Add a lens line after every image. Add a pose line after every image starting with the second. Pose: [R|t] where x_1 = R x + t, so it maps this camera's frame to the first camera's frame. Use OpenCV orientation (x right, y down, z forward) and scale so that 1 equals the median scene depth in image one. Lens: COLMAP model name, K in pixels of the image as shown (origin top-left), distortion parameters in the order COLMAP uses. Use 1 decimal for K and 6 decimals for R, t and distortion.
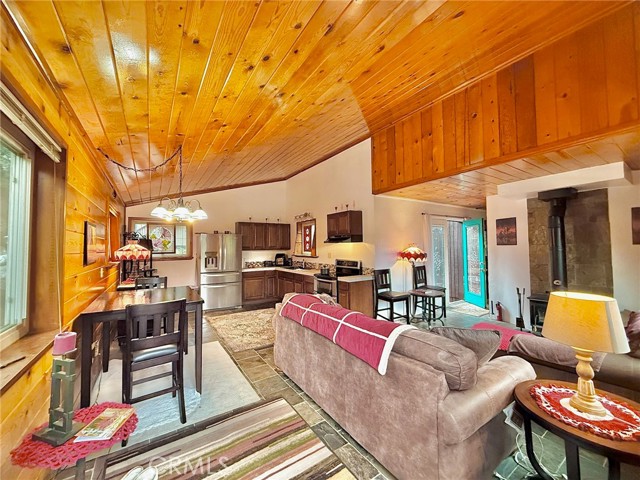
lens RADIAL K [[254.6, 0, 318.4], [0, 254.6, 239.2], [0, 0, 1]] dist [-0.000891, -0.000074]
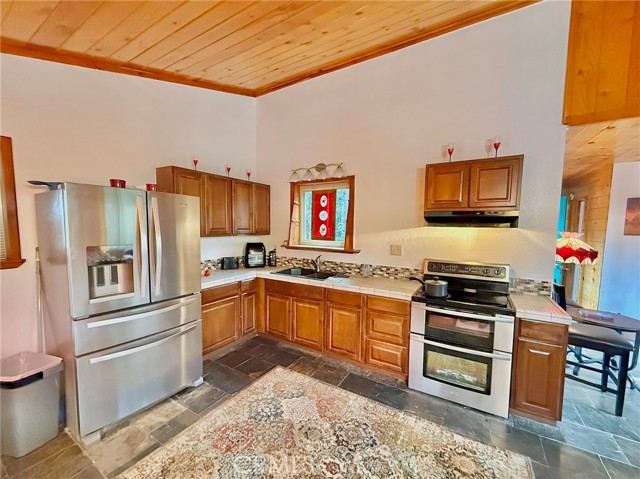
lens RADIAL K [[254.6, 0, 306.2], [0, 254.6, 246.8], [0, 0, 1]] dist [-0.000891, -0.000074]
pose [[0.905026, -0.009986, 0.425240, -0.313359], [-0.035943, 0.994353, 0.099847, 0.012348], [-0.423836, -0.105649, 0.899556, 0.579241]]
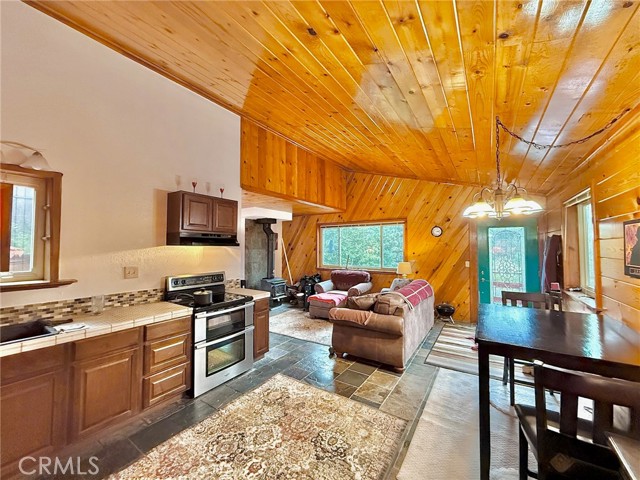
lens RADIAL K [[254.6, 0, 315.8], [0, 254.6, 238.7], [0, 0, 1]] dist [-0.000891, -0.000074]
pose [[-0.385075, 0.042063, 0.921926, -0.475134], [-0.021837, 0.998266, -0.054667, 0.020845], [-0.922627, -0.041183, -0.383488, 0.828430]]
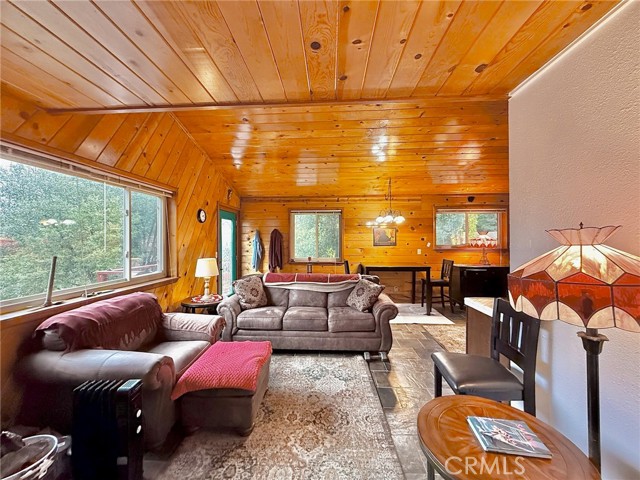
lens RADIAL K [[254.6, 0, 318.9], [0, 254.6, 239.8], [0, 0, 1]] dist [-0.000891, -0.000074]
pose [[-0.596676, 0.011126, -0.802405, 0.525960], [0.034490, 0.999335, -0.011790, 0.019261], [0.801741, -0.034710, -0.596663, 0.759707]]
